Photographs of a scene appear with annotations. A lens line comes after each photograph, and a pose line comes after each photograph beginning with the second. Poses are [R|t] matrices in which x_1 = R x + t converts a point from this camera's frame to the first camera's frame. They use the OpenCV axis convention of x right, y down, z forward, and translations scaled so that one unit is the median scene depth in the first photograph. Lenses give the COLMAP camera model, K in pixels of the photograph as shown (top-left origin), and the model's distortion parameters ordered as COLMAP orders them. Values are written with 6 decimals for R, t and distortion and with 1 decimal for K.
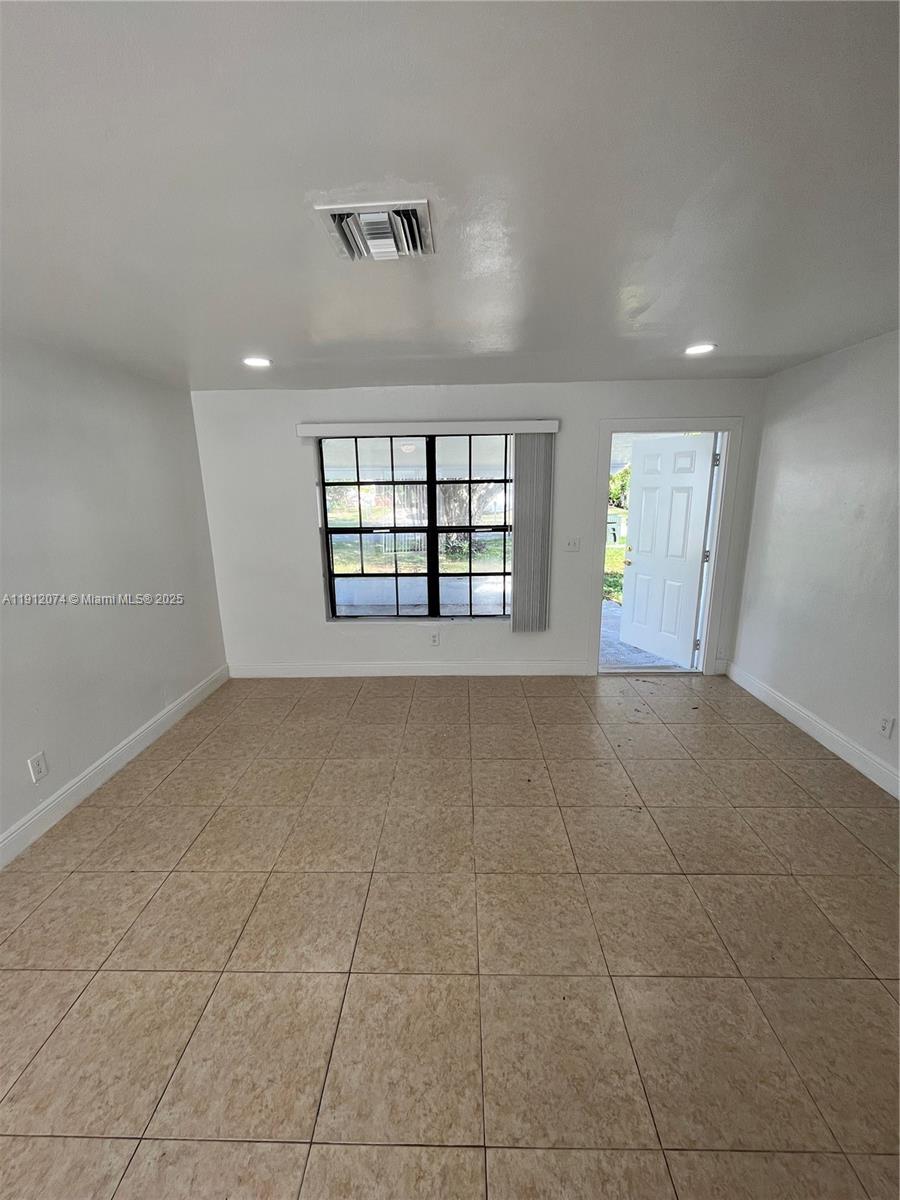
lens RADIAL K [[487.3, 0, 448.3], [0, 487.3, 600.4], [0, 0, 1]] dist [-0.002447, -0.000363]
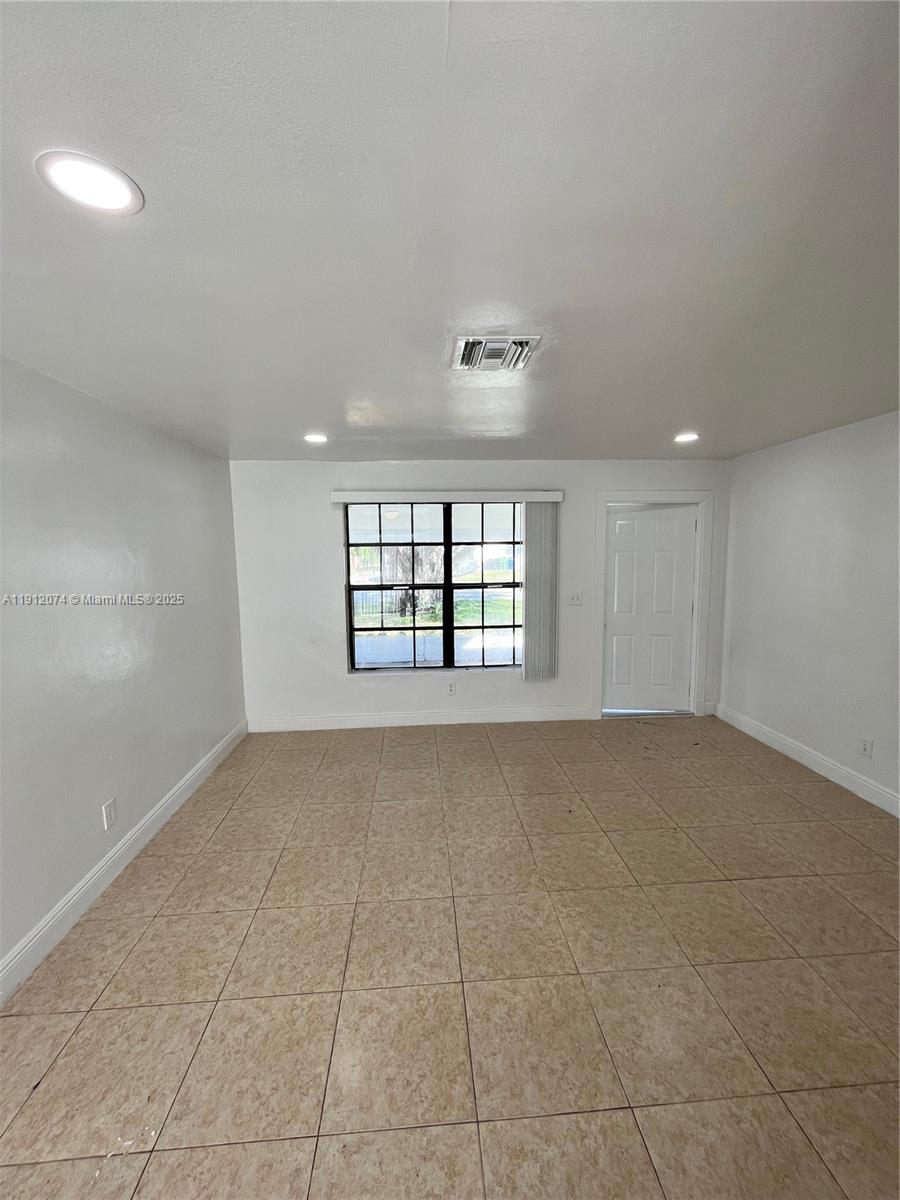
lens RADIAL K [[487.3, 0, 448.3], [0, 487.3, 600.4], [0, 0, 1]] dist [-0.002447, -0.000363]
pose [[0.995738, -0.006026, 0.092034, -0.251411], [0.017784, 0.991683, -0.127471, 0.046595], [-0.090500, 0.128565, 0.987563, -0.134200]]
